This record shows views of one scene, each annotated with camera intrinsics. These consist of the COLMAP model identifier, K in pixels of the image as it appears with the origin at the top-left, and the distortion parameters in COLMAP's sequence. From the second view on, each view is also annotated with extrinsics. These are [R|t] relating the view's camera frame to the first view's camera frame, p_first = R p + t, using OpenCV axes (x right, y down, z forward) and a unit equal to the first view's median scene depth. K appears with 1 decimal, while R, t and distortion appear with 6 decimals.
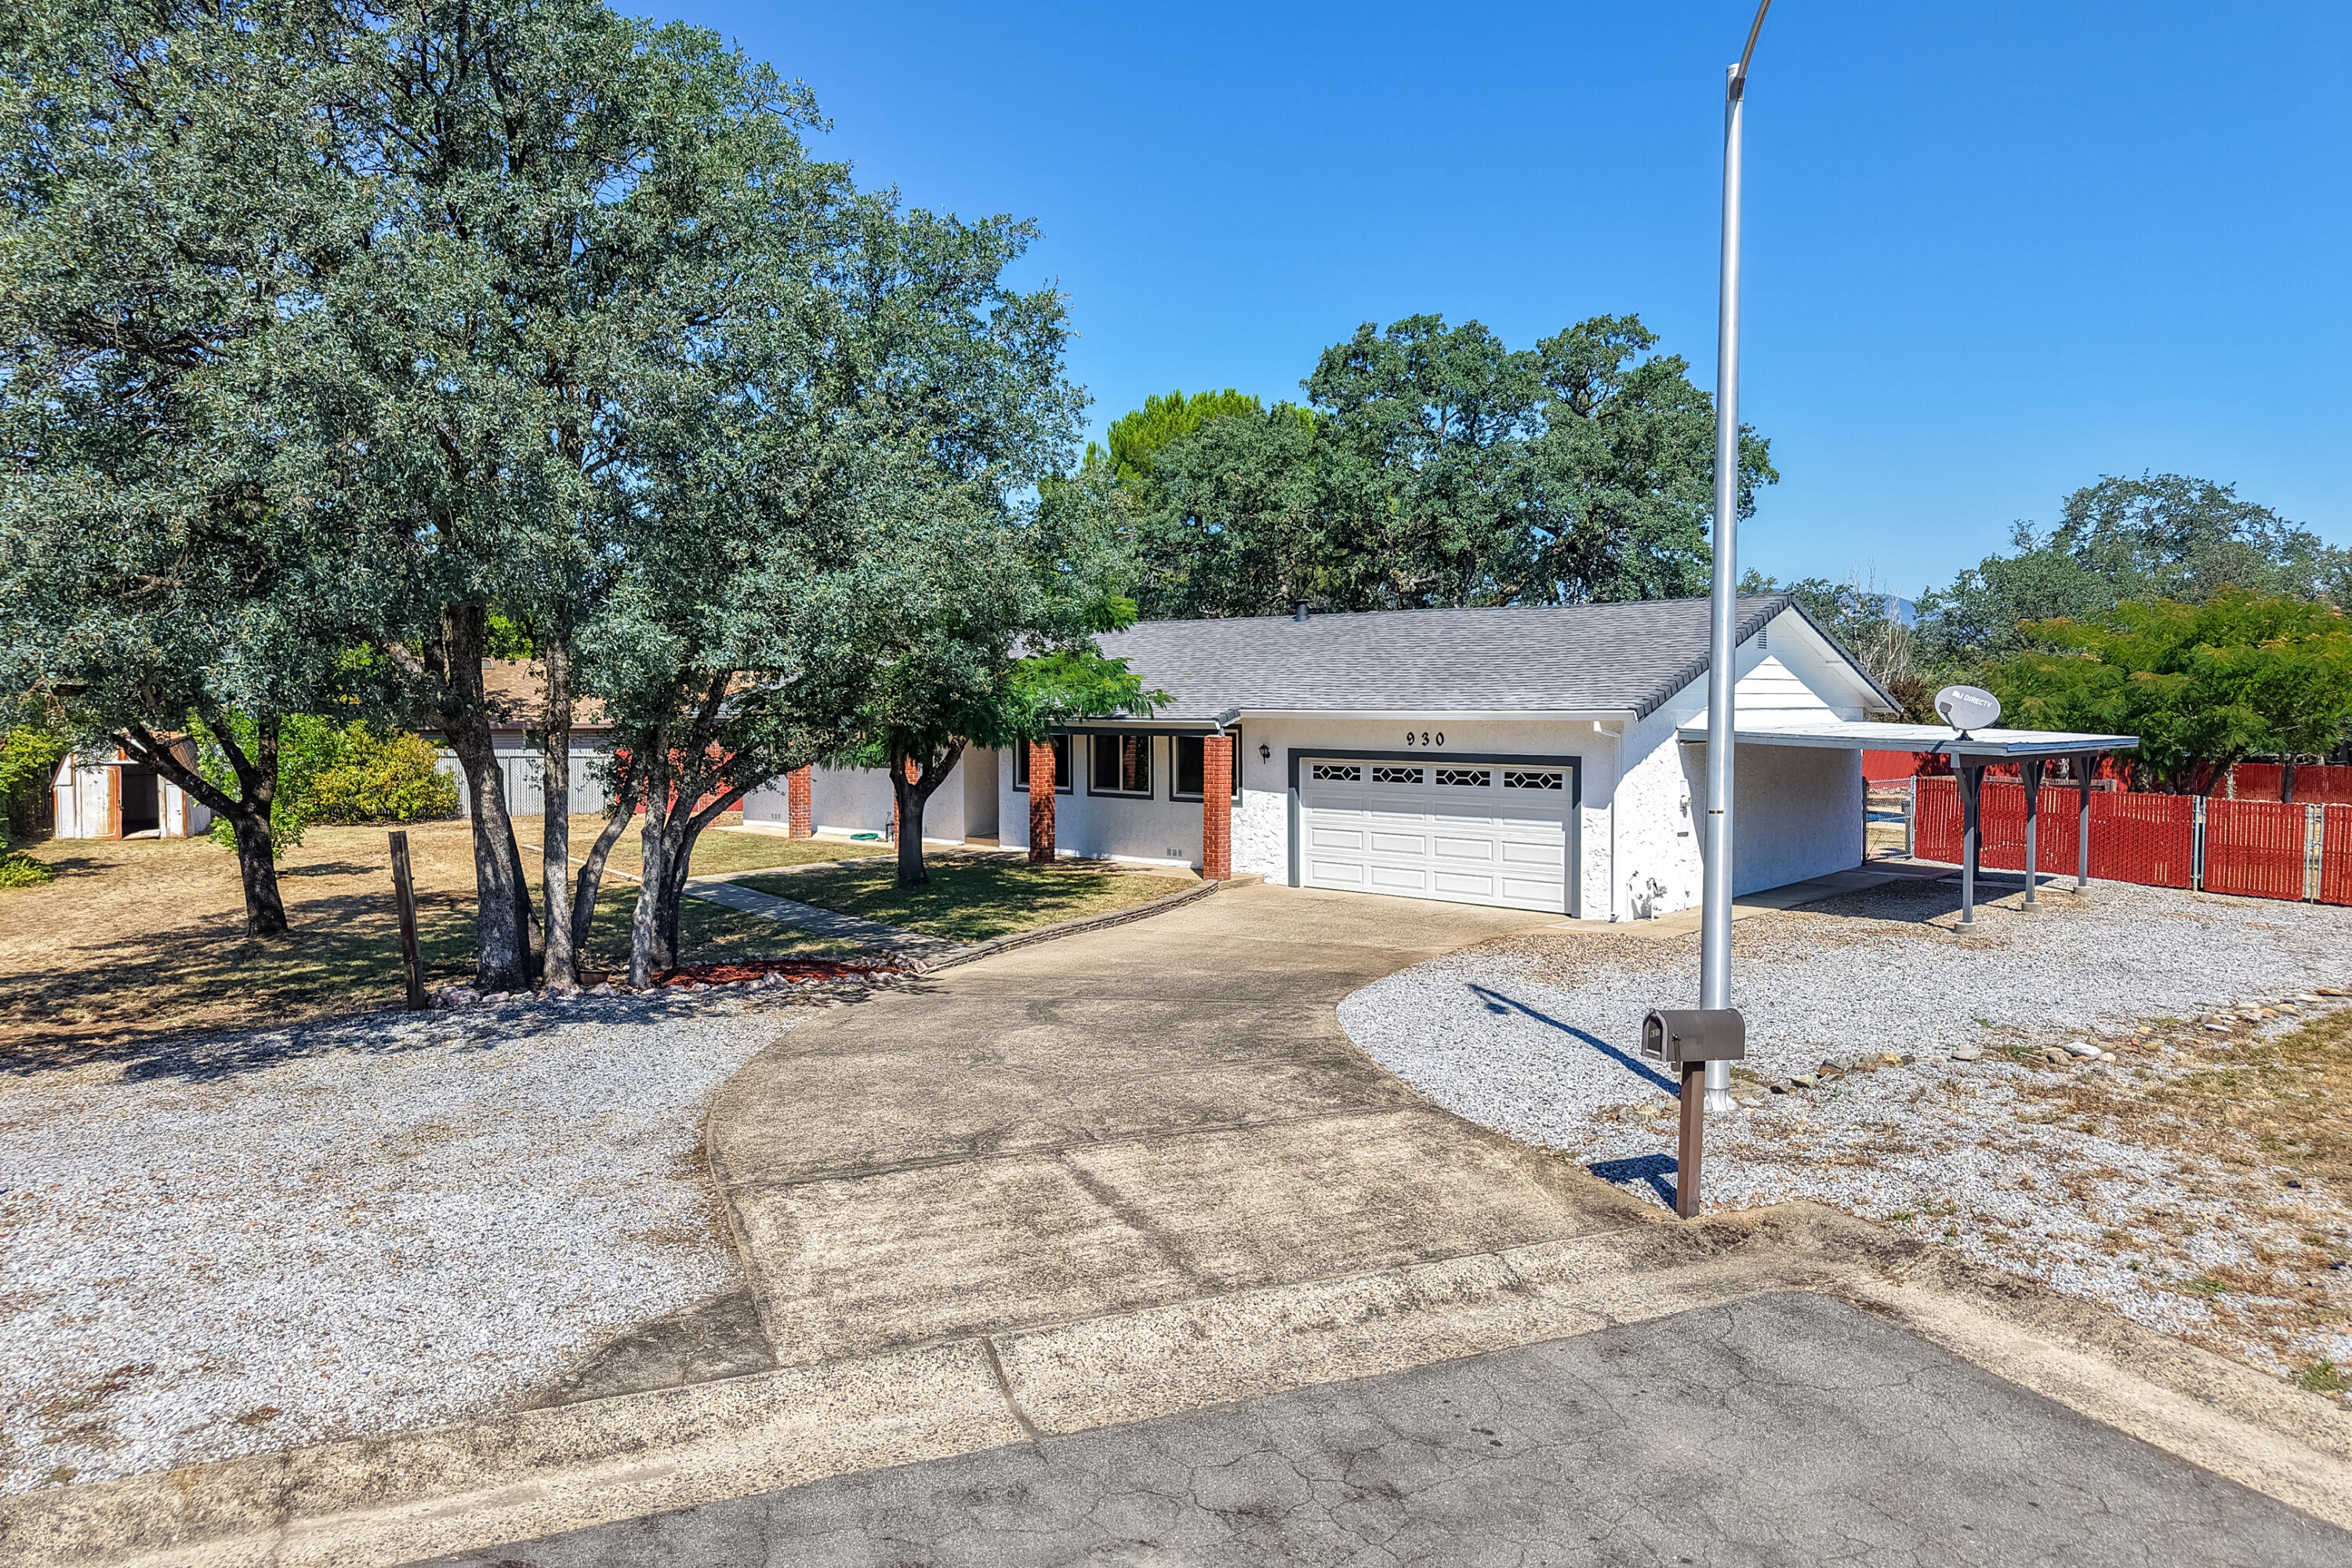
lens RADIAL K [[1571.5, 0, 1175.9], [0, 1571.5, 758.5], [0, 0, 1]] dist [0.028531, -0.033961]
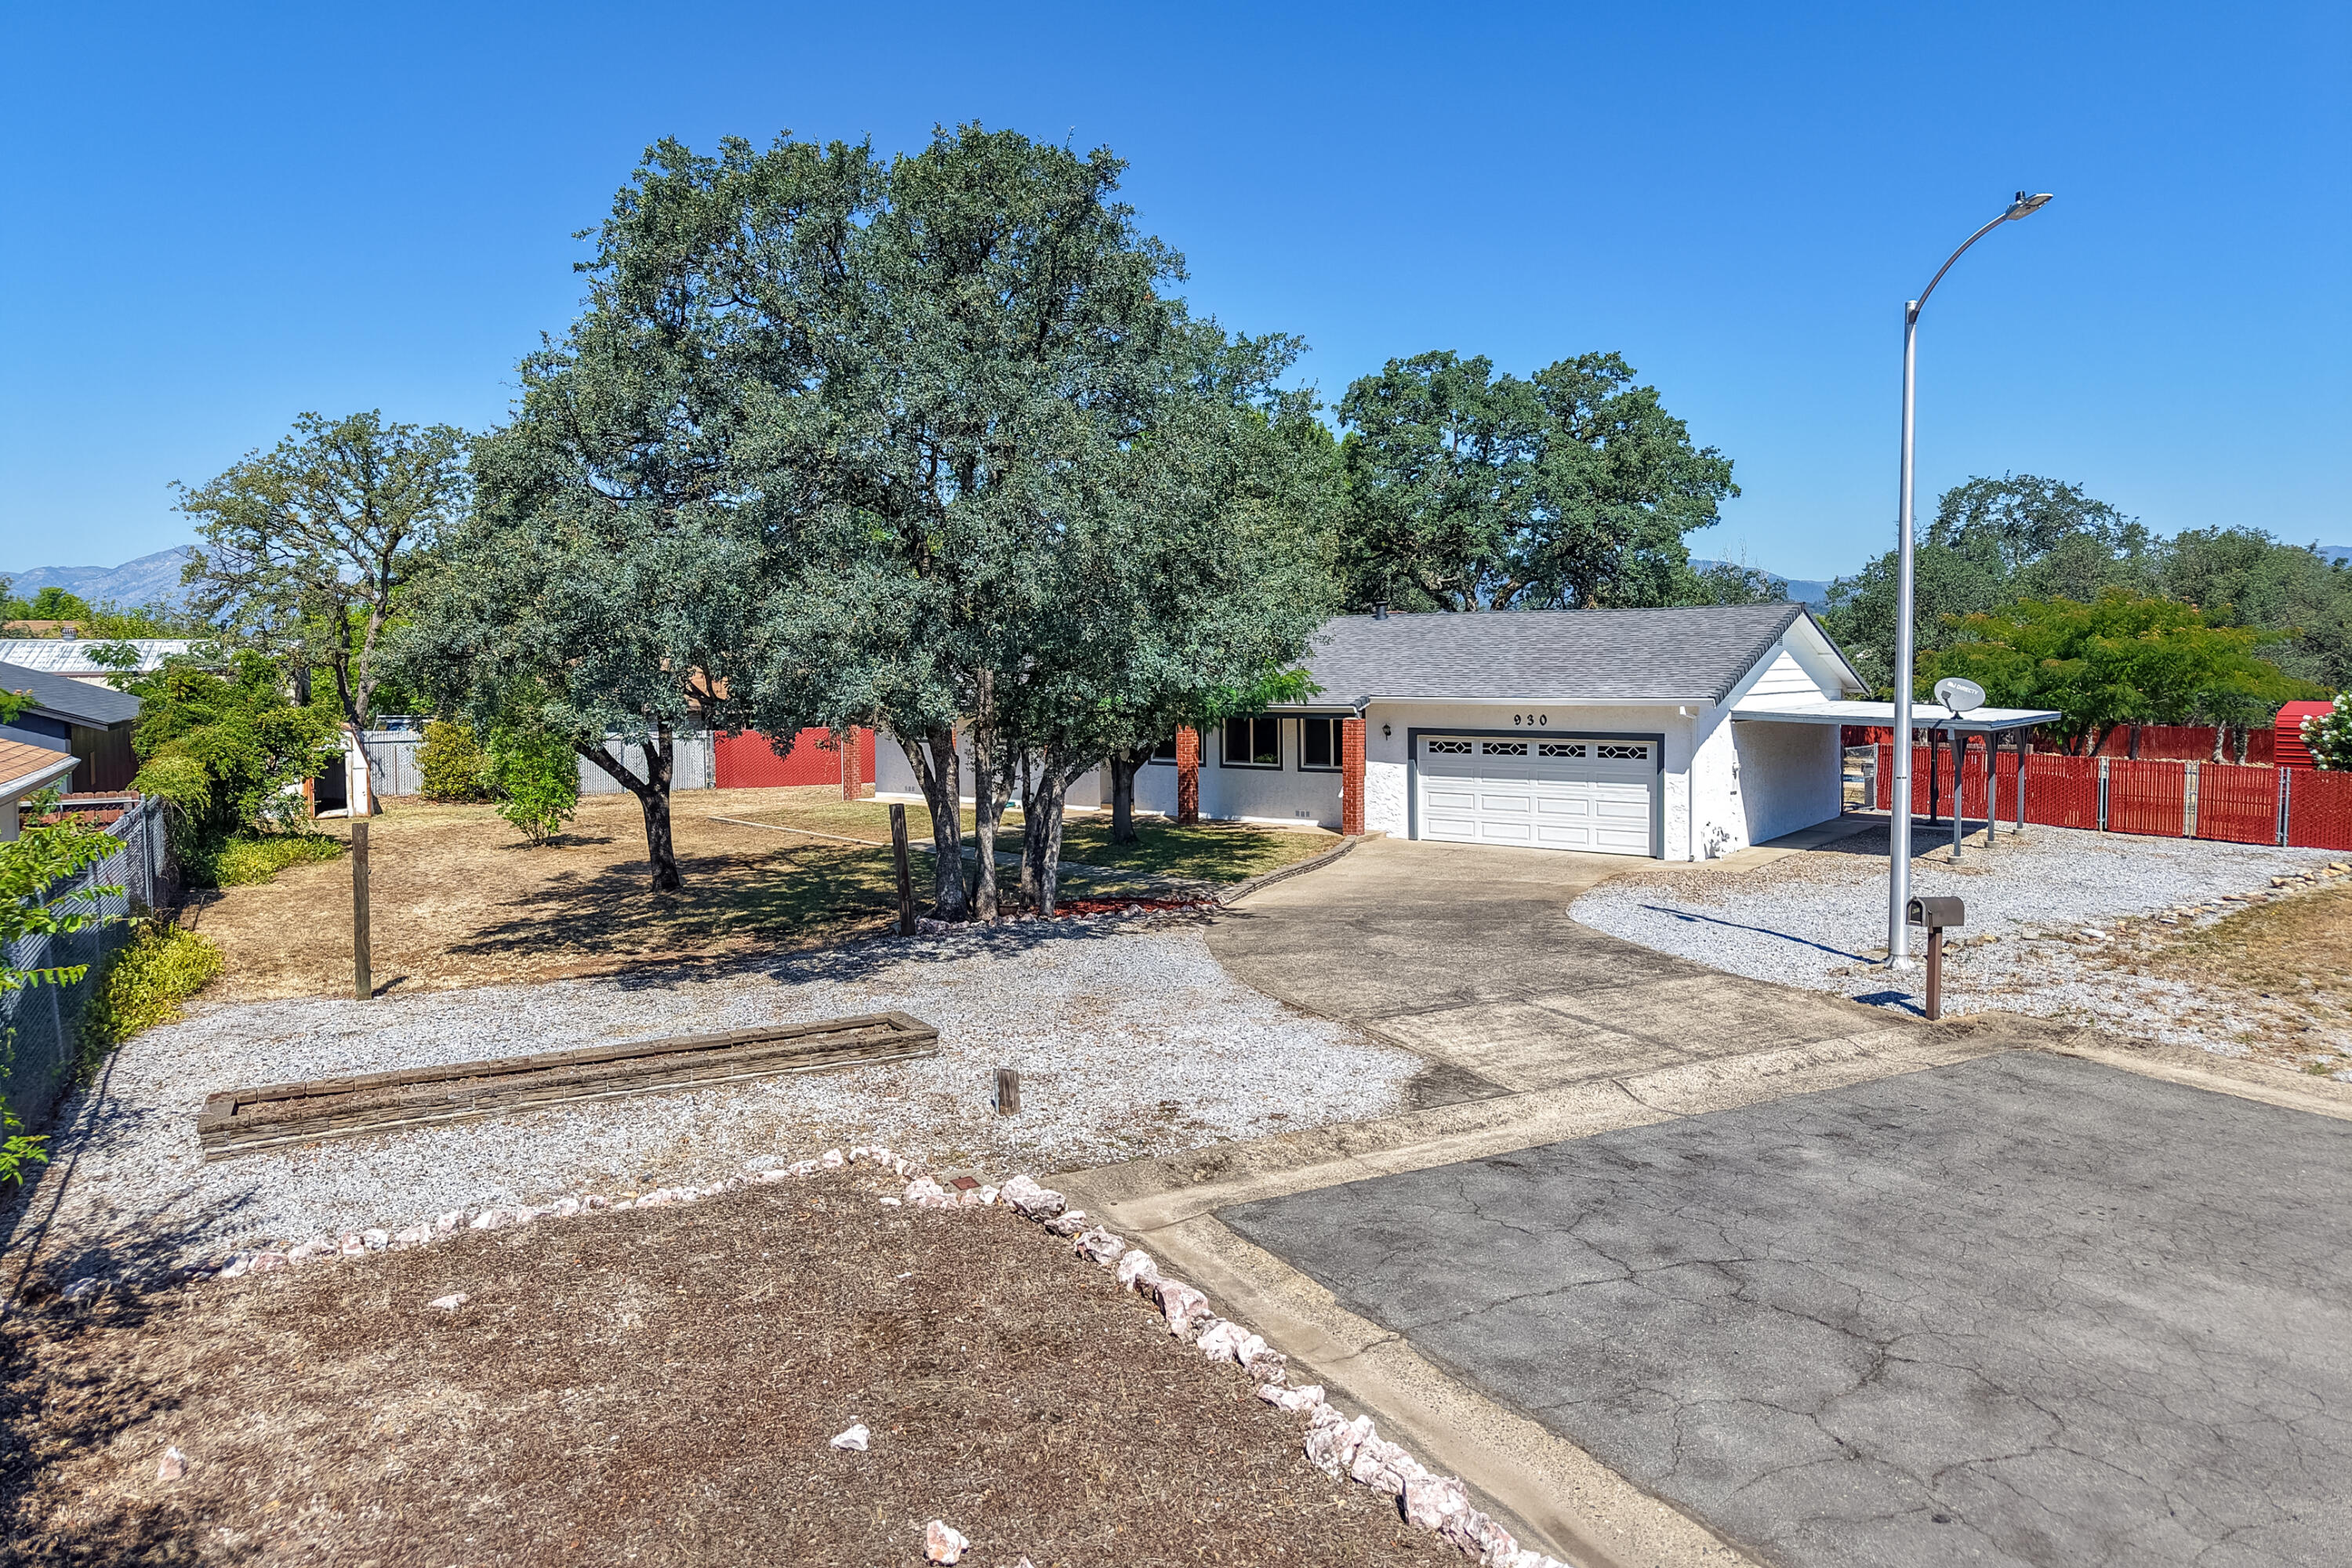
lens RADIAL K [[1571.5, 0, 1152.0], [0, 1571.5, 730.5], [0, 0, 1]] dist [0.028531, -0.033961]
pose [[0.996594, -0.011242, 0.081697, -0.260253], [0.010868, 0.999928, 0.005020, -0.014479], [-0.081748, -0.004114, 0.996645, -0.247340]]
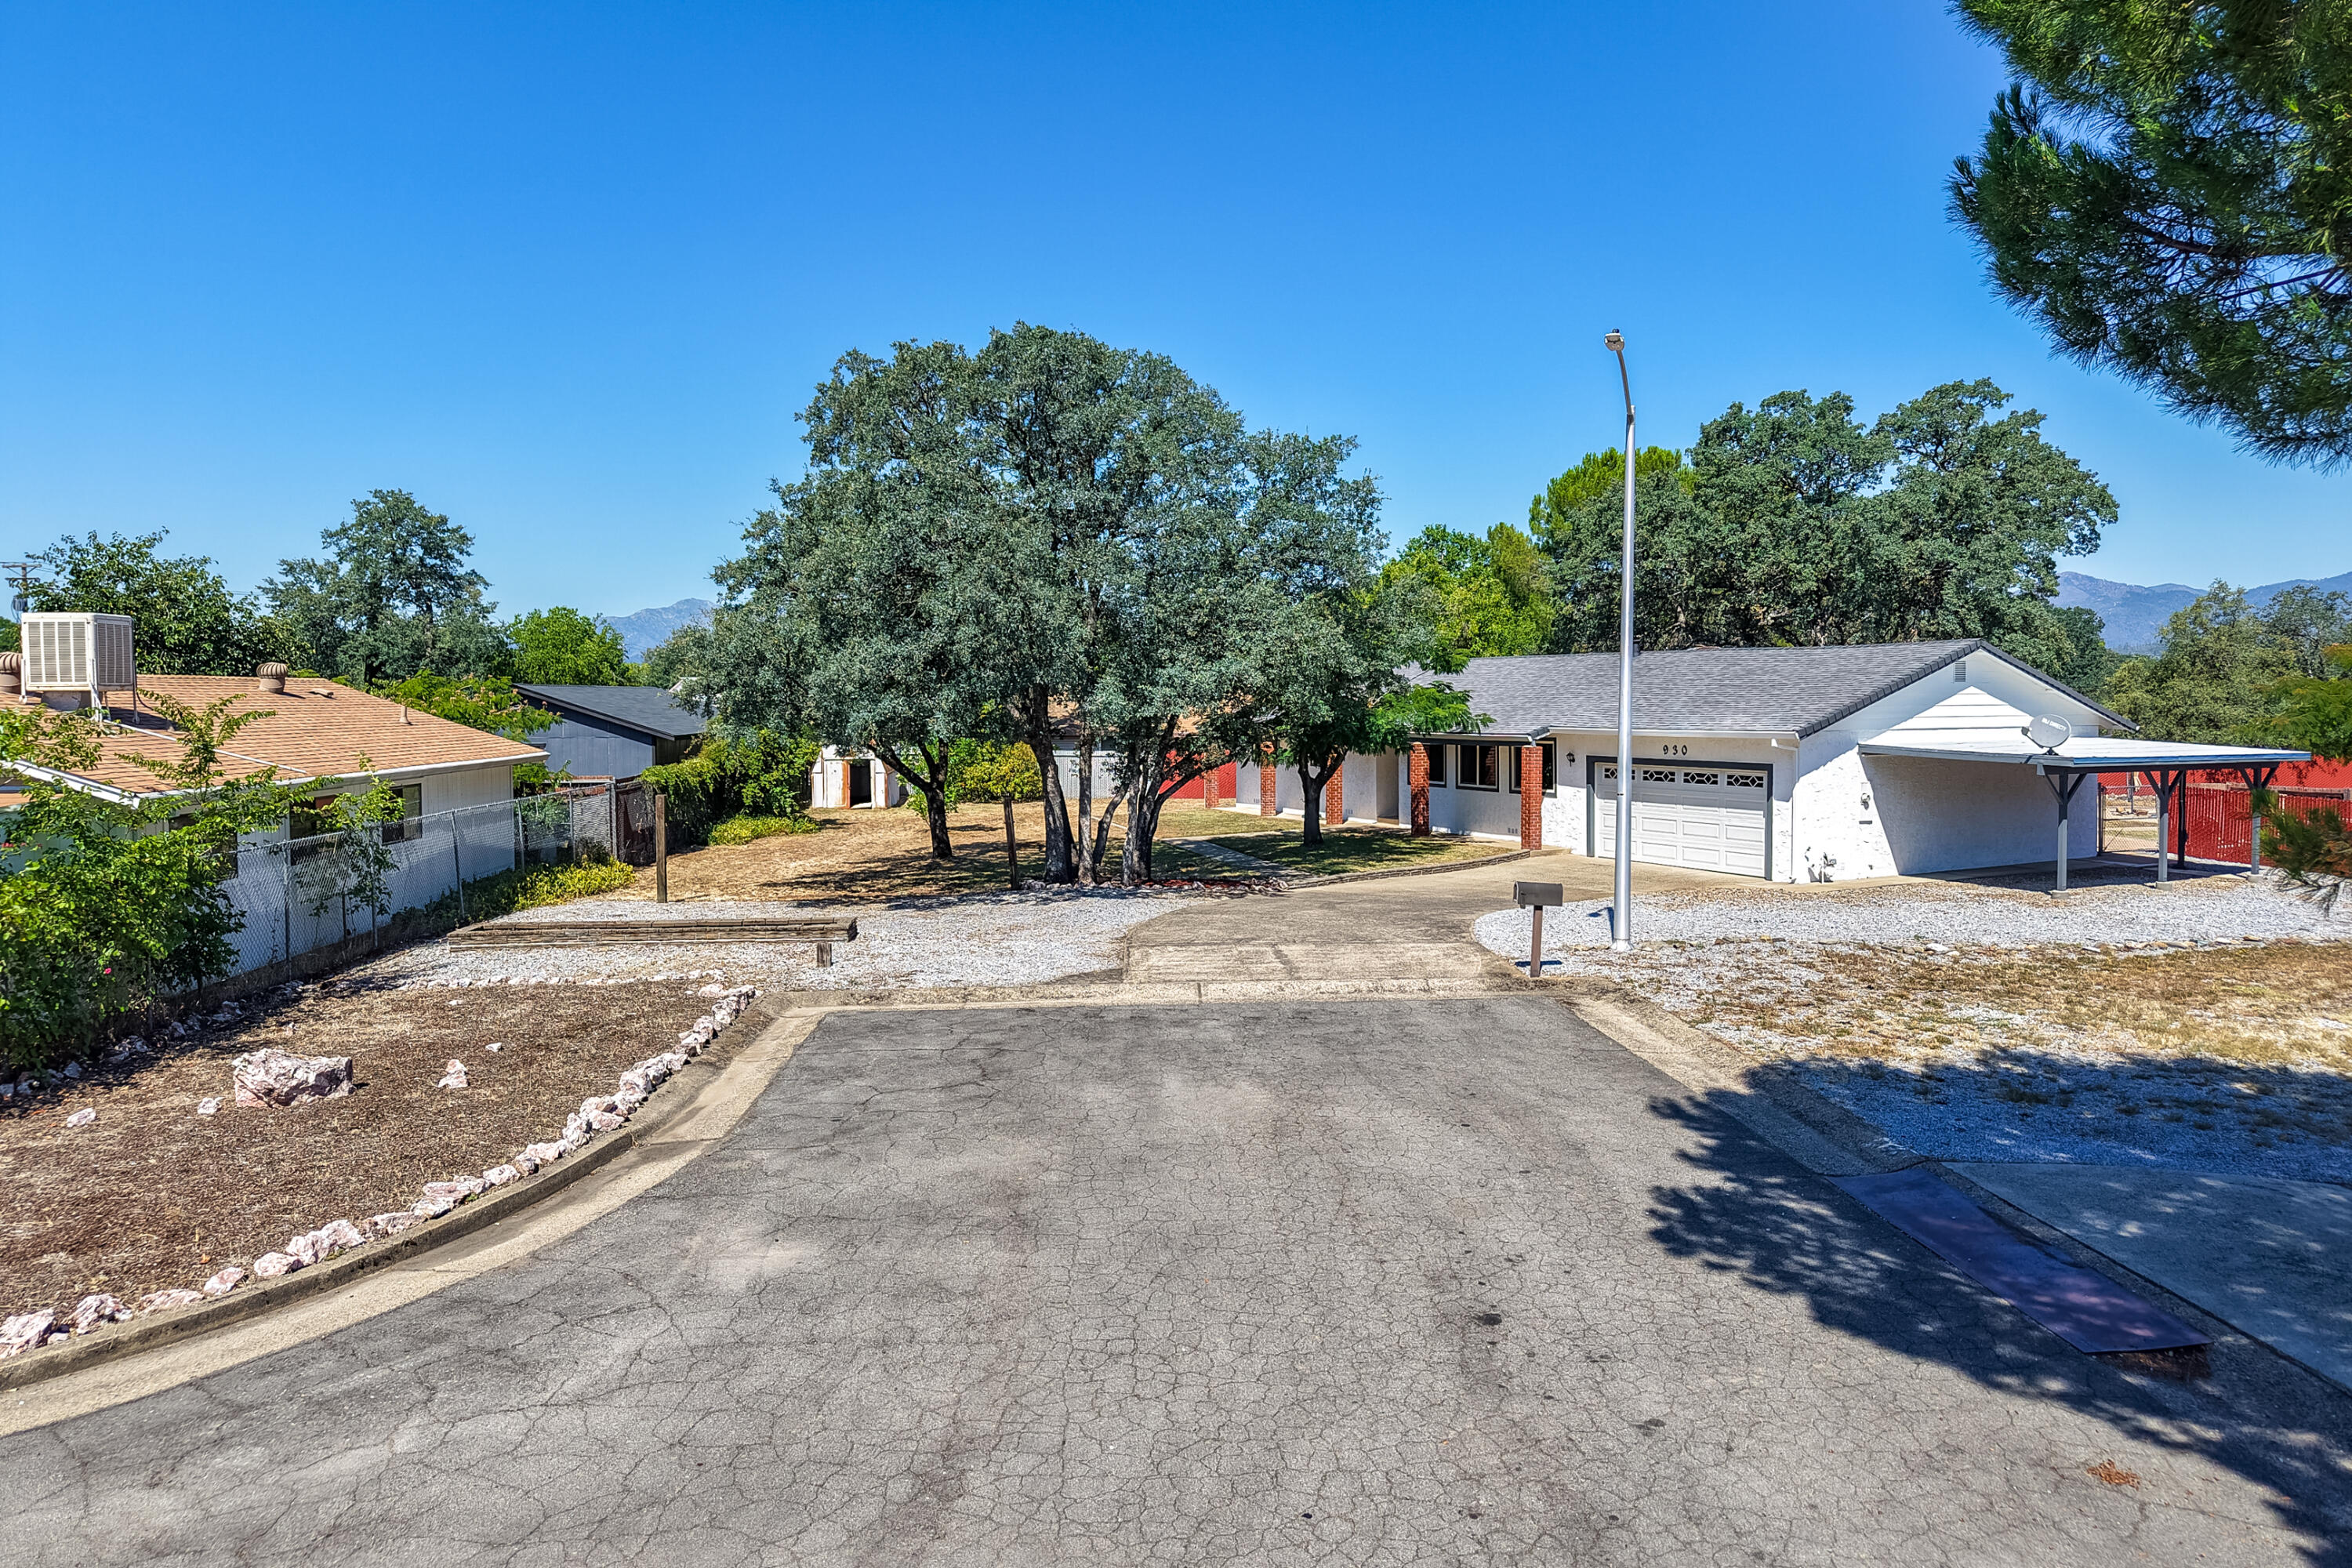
lens RADIAL K [[1571.5, 0, 1180.0], [0, 1571.5, 785.0], [0, 0, 1]] dist [0.028531, -0.033961]
pose [[0.936780, 0.014726, -0.349608, 0.247662], [-0.008596, 0.999781, 0.019081, -0.004718], [0.349813, -0.014870, 0.936702, -0.476626]]
